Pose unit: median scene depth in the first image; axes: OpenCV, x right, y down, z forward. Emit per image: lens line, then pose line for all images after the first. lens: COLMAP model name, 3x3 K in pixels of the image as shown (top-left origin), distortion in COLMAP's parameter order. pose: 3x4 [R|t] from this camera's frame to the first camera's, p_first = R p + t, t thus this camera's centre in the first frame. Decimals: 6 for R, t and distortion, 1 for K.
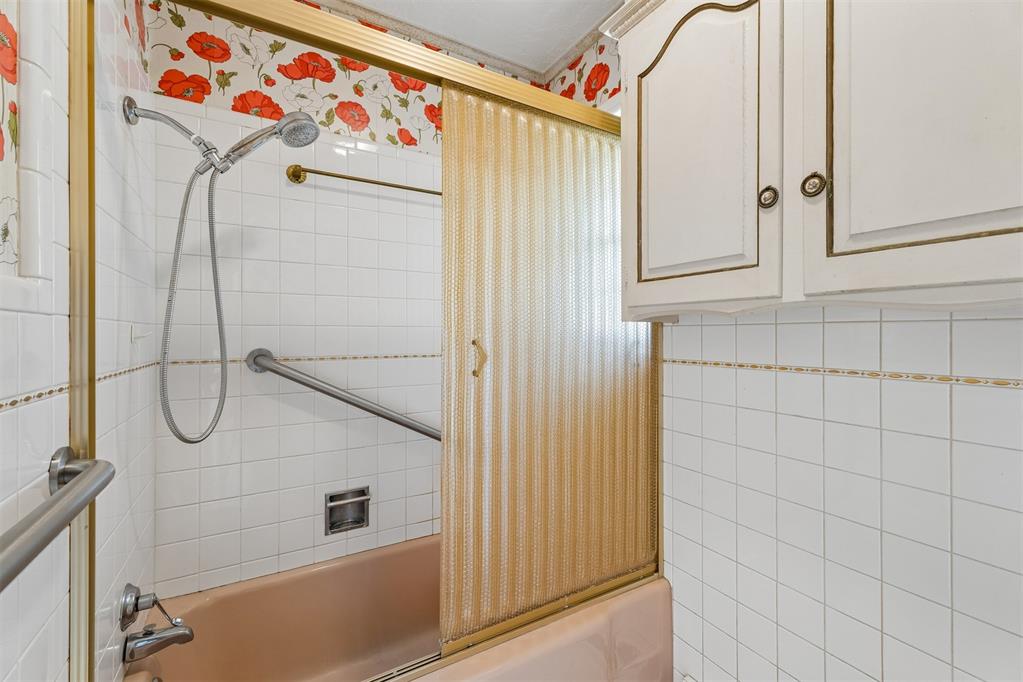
lens RADIAL K [[429.1, 0, 506.9], [0, 429.1, 335.9], [0, 0, 1]] dist [0.006416, -0.001293]
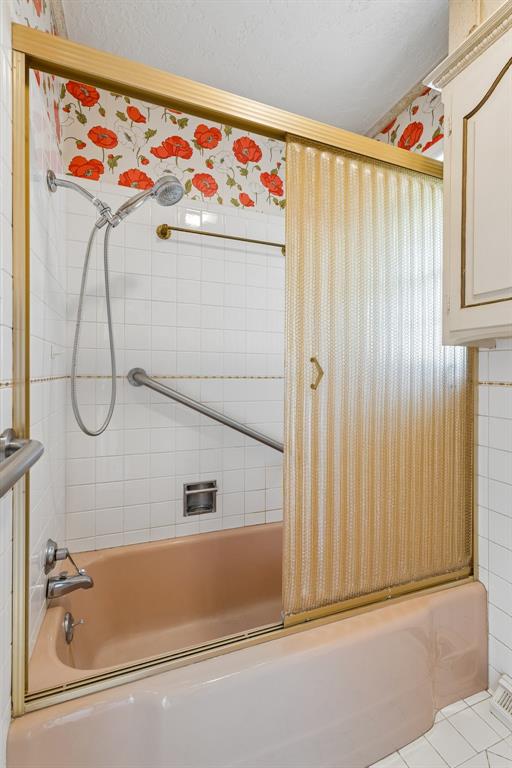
lens RADIAL K [[322.2, 0, 237.2], [0, 322.2, 383.0], [0, 0, 1]] dist [0.006416, -0.001293]
pose [[0.985116, 0.011298, -0.171521, -0.112405], [-0.009953, 0.999913, 0.008697, 0.063962], [0.171604, -0.006860, 0.985142, 0.097842]]
